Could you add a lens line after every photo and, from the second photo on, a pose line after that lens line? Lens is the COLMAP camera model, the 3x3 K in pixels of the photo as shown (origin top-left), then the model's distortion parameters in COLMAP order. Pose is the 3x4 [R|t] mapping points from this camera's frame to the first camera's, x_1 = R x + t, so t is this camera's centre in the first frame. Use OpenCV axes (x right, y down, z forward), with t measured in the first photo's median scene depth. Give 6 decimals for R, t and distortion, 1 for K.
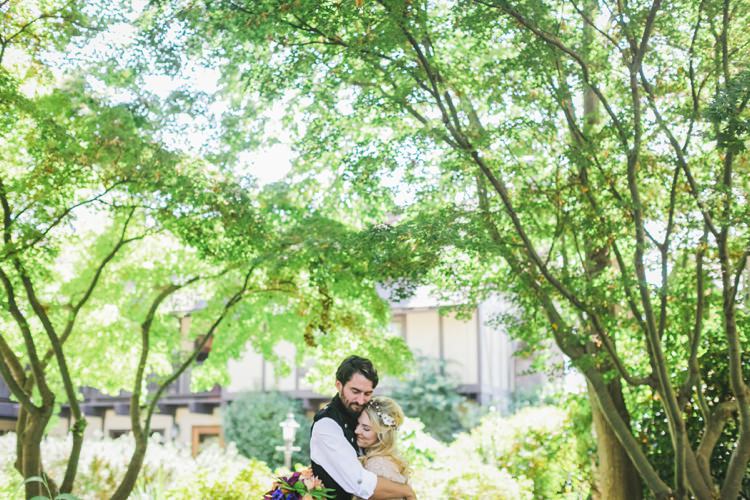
lens RADIAL K [[1085.1, 0, 375.0], [0, 1085.1, 250.0], [0, 0, 1]] dist [0.026761, 0.017316]
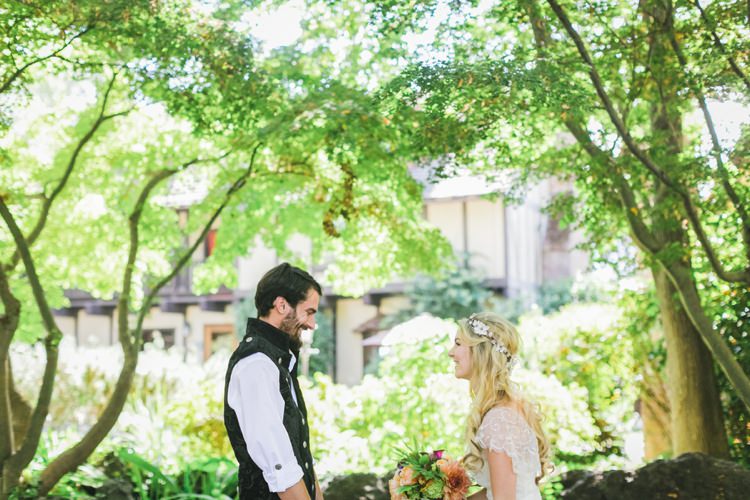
lens RADIAL K [[877.6, 0, 375.0], [0, 877.6, 250.0], [0, 0, 1]] dist [0.011304, 0.012111]
pose [[0.999897, -0.013075, 0.005871, -0.027055], [0.012433, 0.995058, 0.098511, 0.028265], [-0.007130, -0.098428, 0.995119, 0.302013]]
